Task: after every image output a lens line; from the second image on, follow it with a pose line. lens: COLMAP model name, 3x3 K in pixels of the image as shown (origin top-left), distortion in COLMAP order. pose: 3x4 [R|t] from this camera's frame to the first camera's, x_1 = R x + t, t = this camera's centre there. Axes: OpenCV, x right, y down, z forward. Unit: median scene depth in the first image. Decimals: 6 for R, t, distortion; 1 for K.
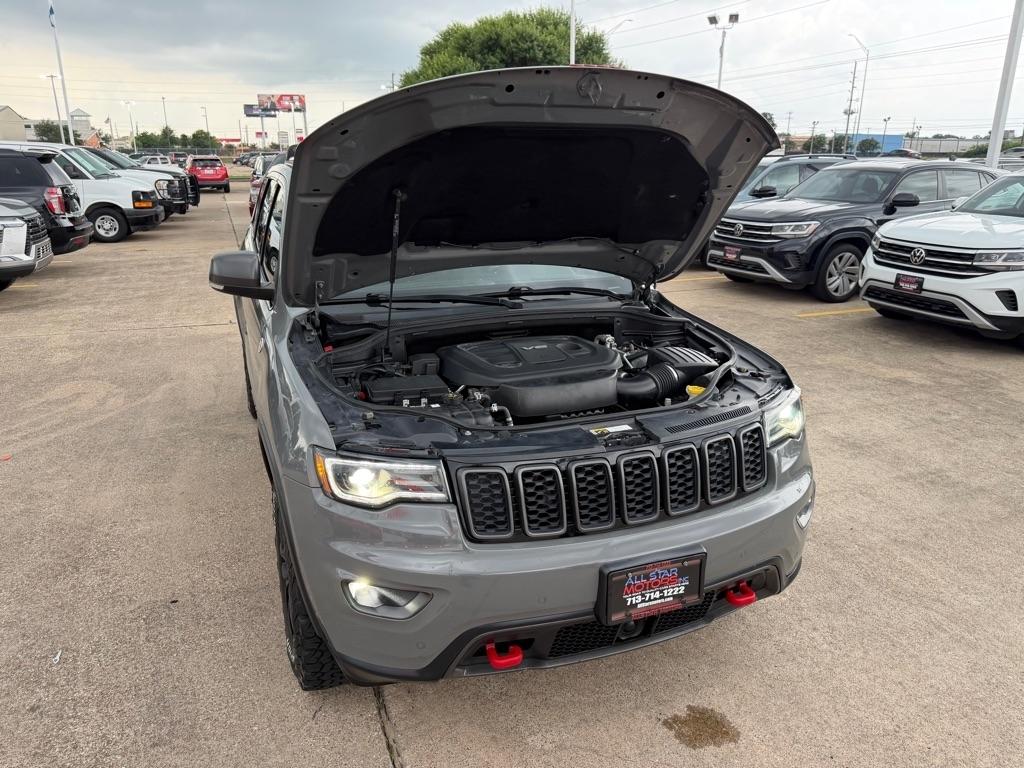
lens RADIAL K [[726.1, 0, 512.0], [0, 726.1, 382.8], [0, 0, 1]] dist [0.037628, -0.044976]
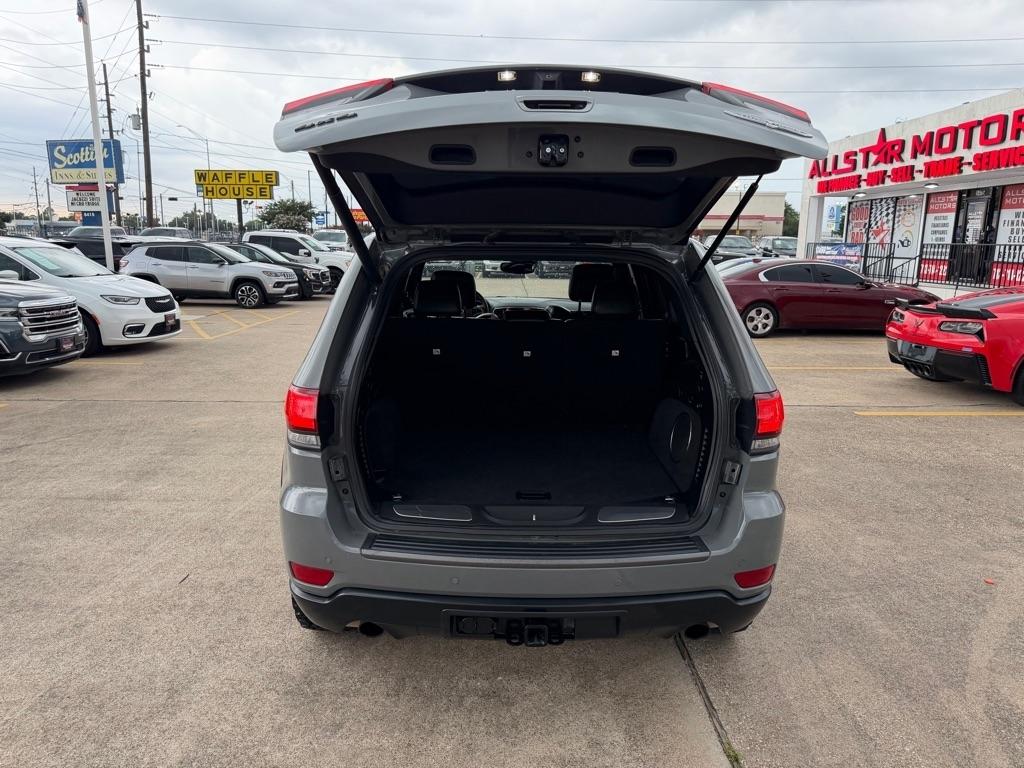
lens RADIAL K [[726.1, 0, 512.0], [0, 726.1, 388.4], [0, 0, 1]] dist [0.037628, -0.044976]
pose [[-0.934085, -0.083823, 0.347073, -0.326534], [0.093569, 0.880613, 0.464505, -0.376072], [-0.344573, 0.466362, -0.814724, 1.261623]]
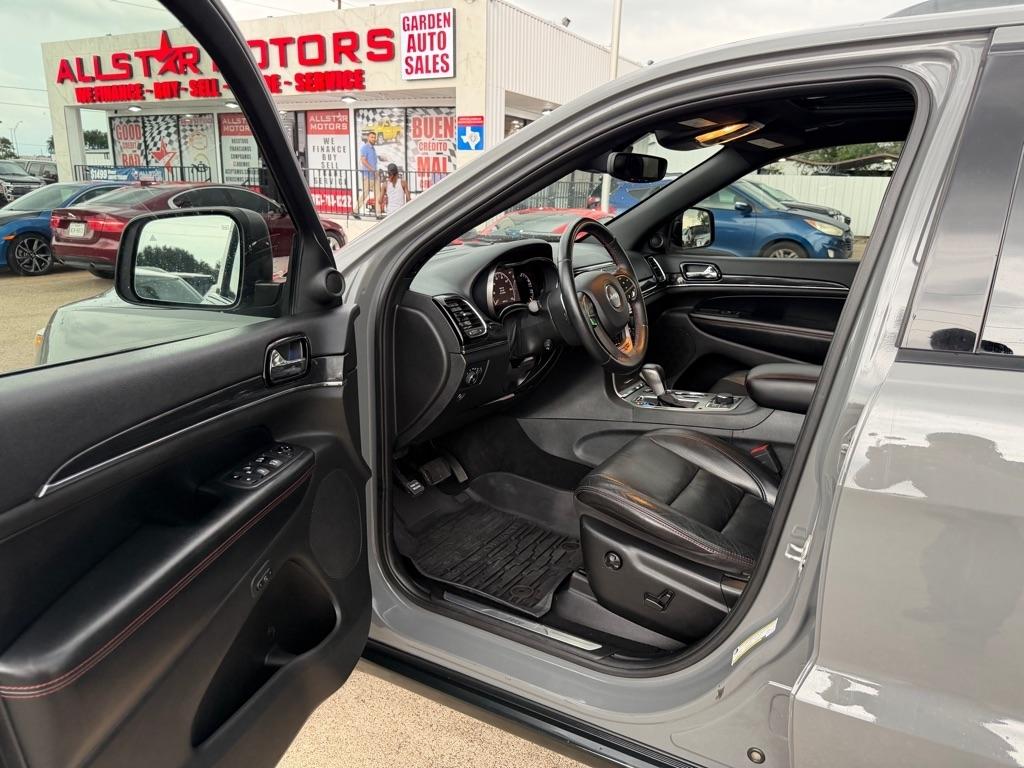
lens RADIAL K [[747.3, 0, 521.3], [0, 747.3, 401.4], [0, 0, 1]] dist [-0.001079, -0.027215]
pose [[-0.778987, 0.148115, -0.609296, 0.225744], [-0.216537, 0.848379, 0.483079, -0.199477], [0.588465, 0.508247, -0.628804, 0.835840]]
